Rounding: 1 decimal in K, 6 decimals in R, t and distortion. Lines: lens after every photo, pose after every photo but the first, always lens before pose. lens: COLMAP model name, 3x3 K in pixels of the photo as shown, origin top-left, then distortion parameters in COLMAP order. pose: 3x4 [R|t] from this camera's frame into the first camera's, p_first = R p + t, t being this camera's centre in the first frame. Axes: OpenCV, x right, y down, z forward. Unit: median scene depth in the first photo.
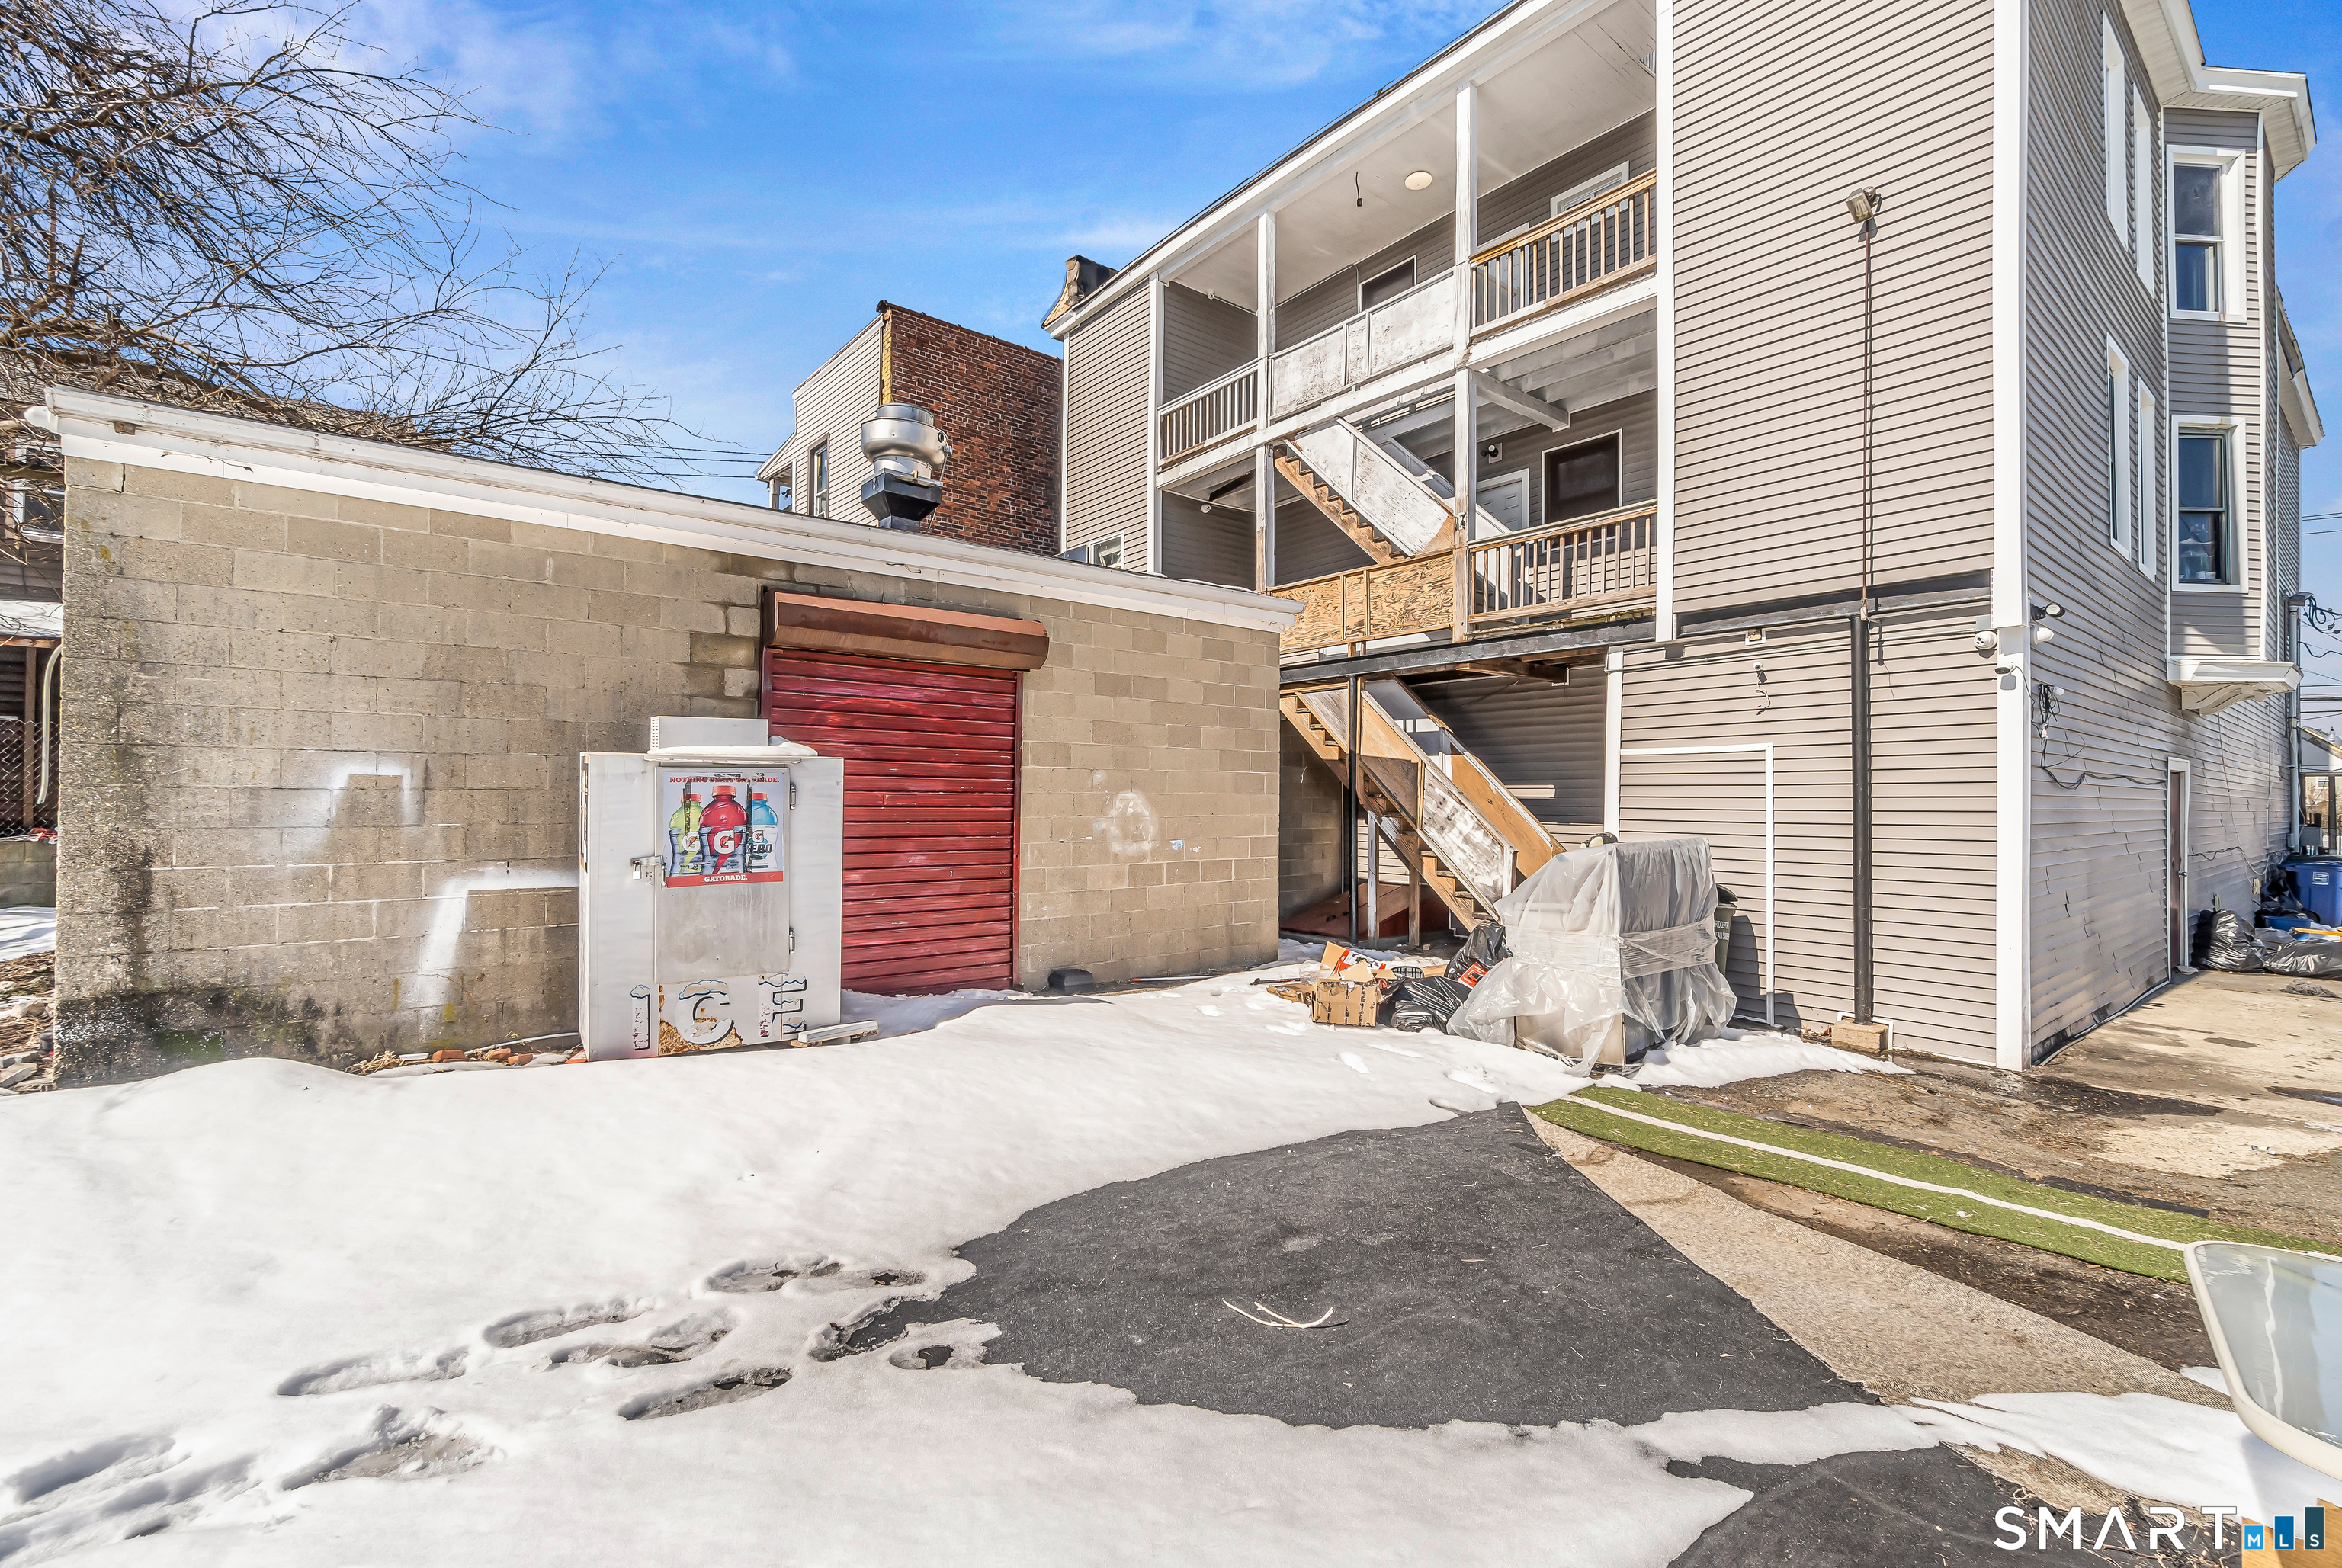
lens RADIAL K [[1033.7, 0, 1171.0], [0, 1033.7, 784.0], [0, 0, 1]] dist [0.000373, -0.000014]
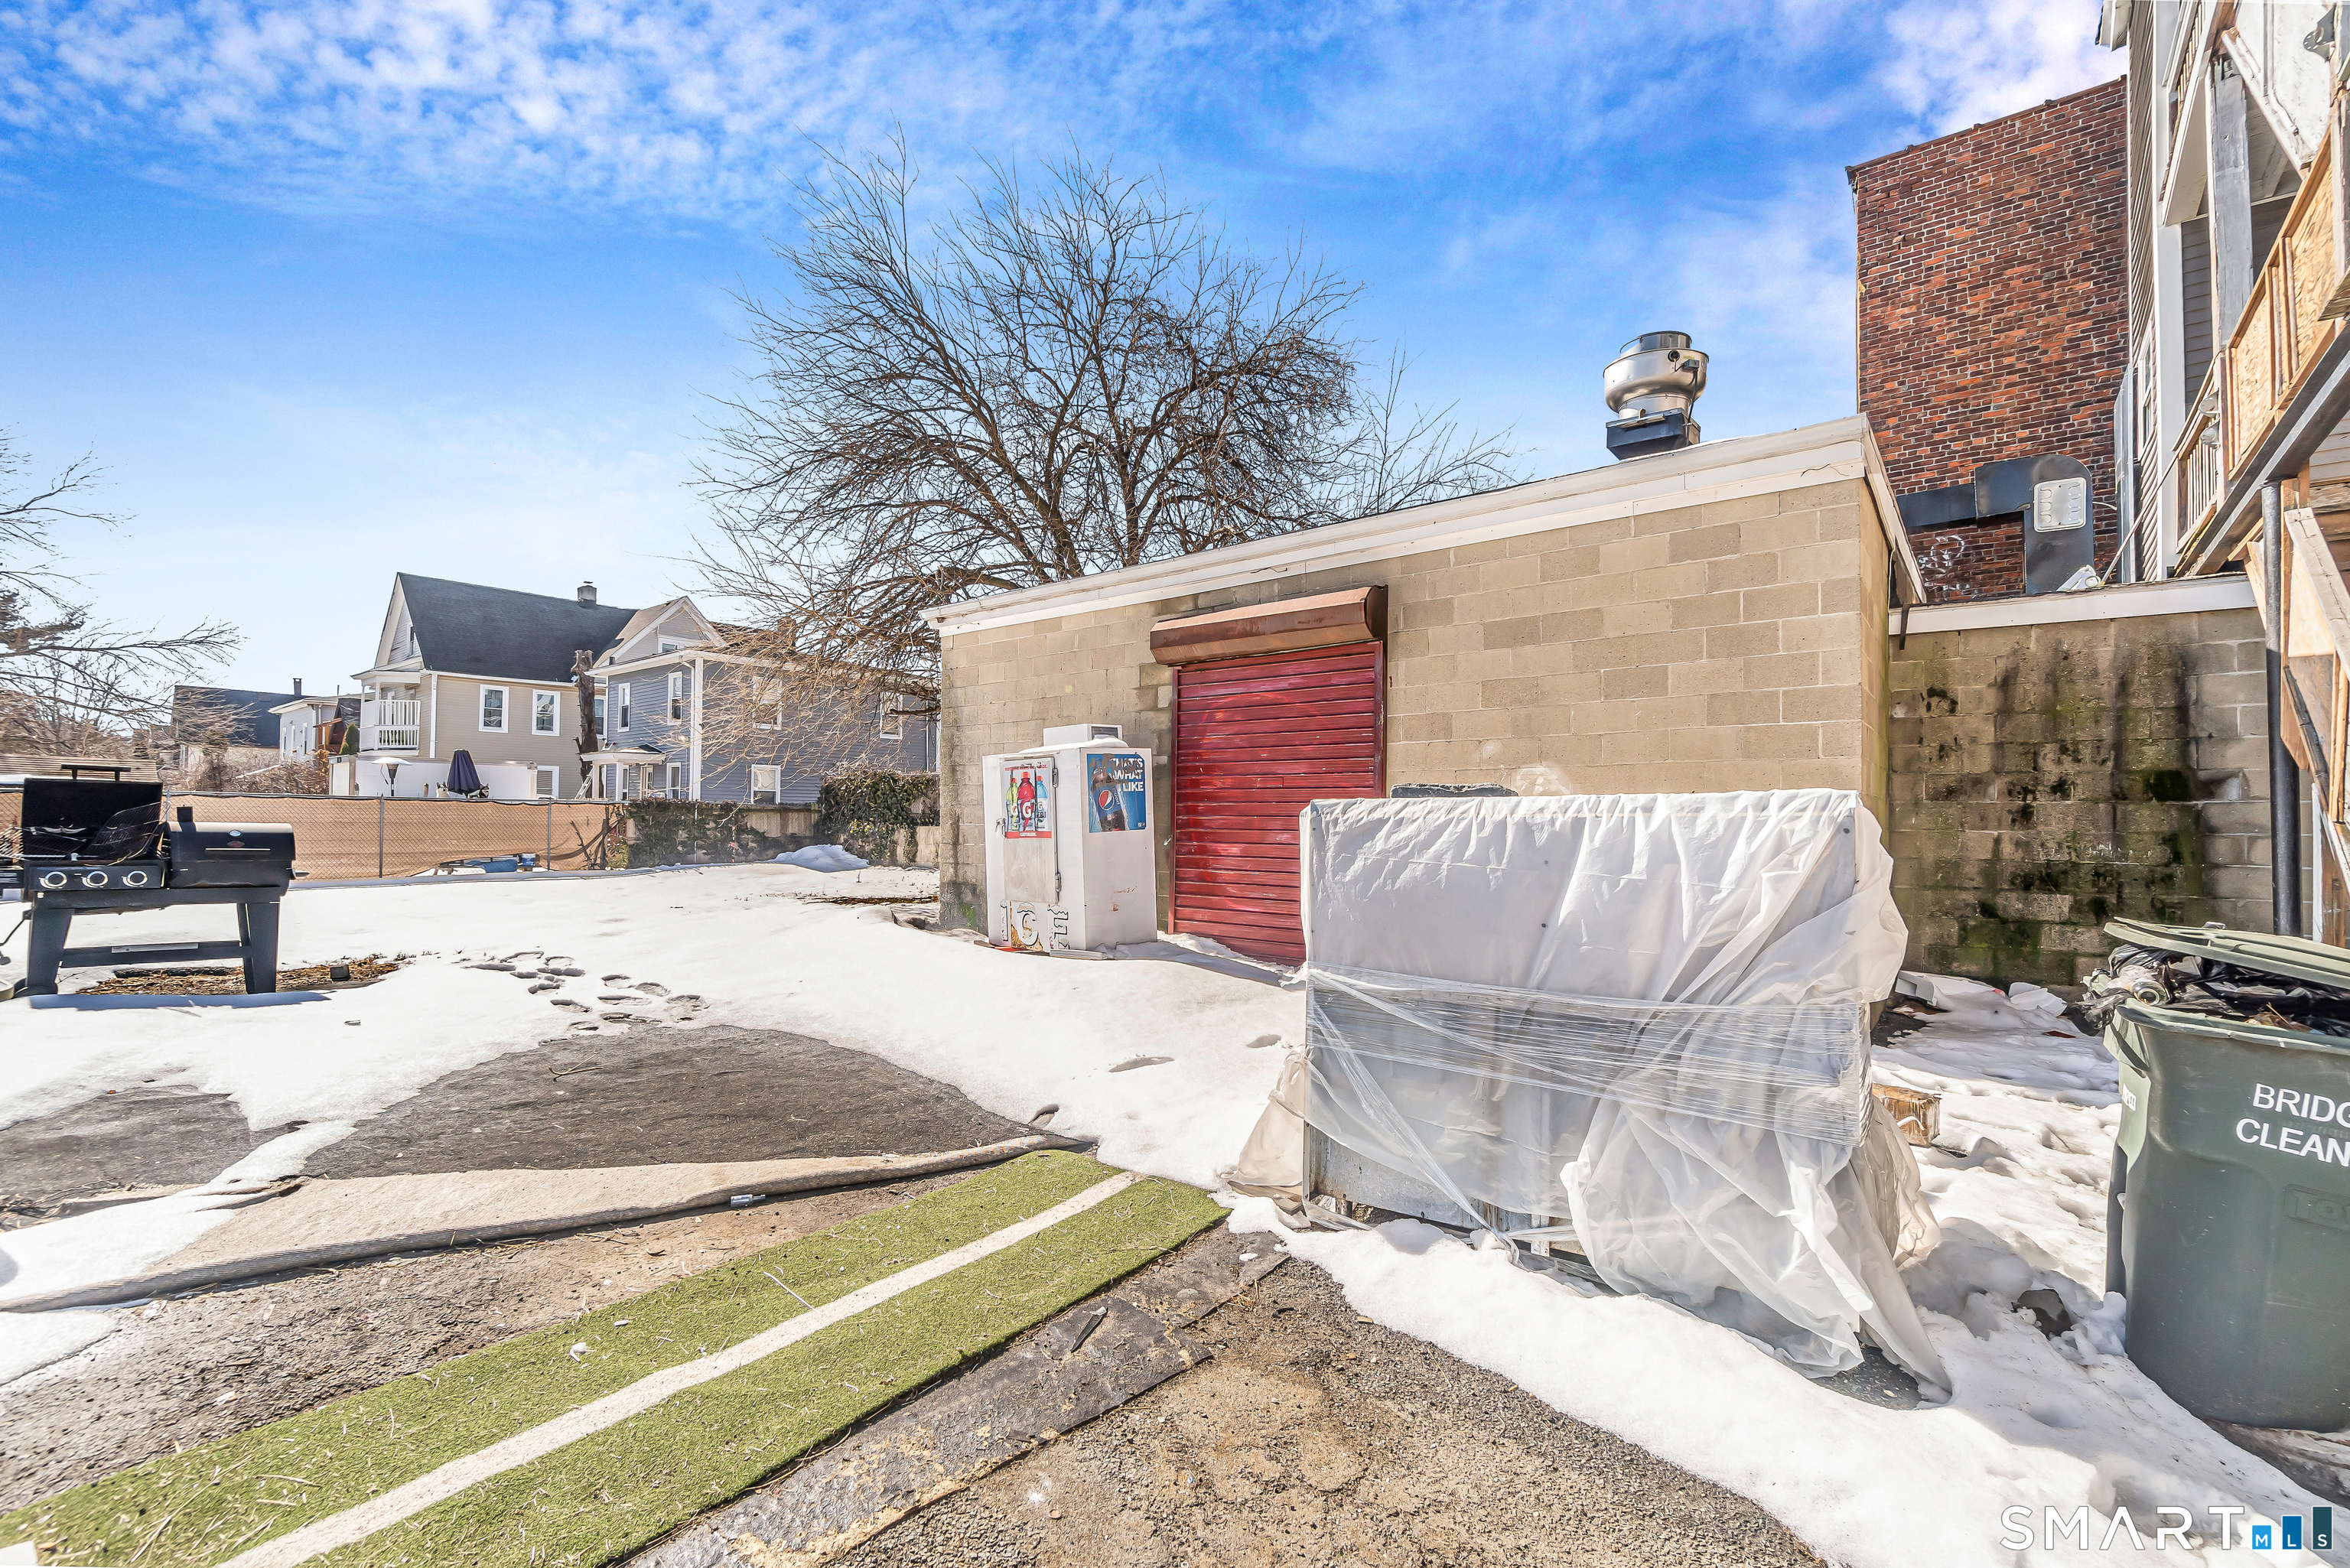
lens RADIAL K [[1049.5, 0, 1184.3], [0, 1049.5, 813.3], [0, 0, 1]] dist [-0.002784, -0.000067]
pose [[0.198661, -0.013723, -0.979972, 0.863661], [0.009378, 0.999883, -0.012101, 0.064672], [0.980023, -0.006786, 0.198766, 0.734252]]
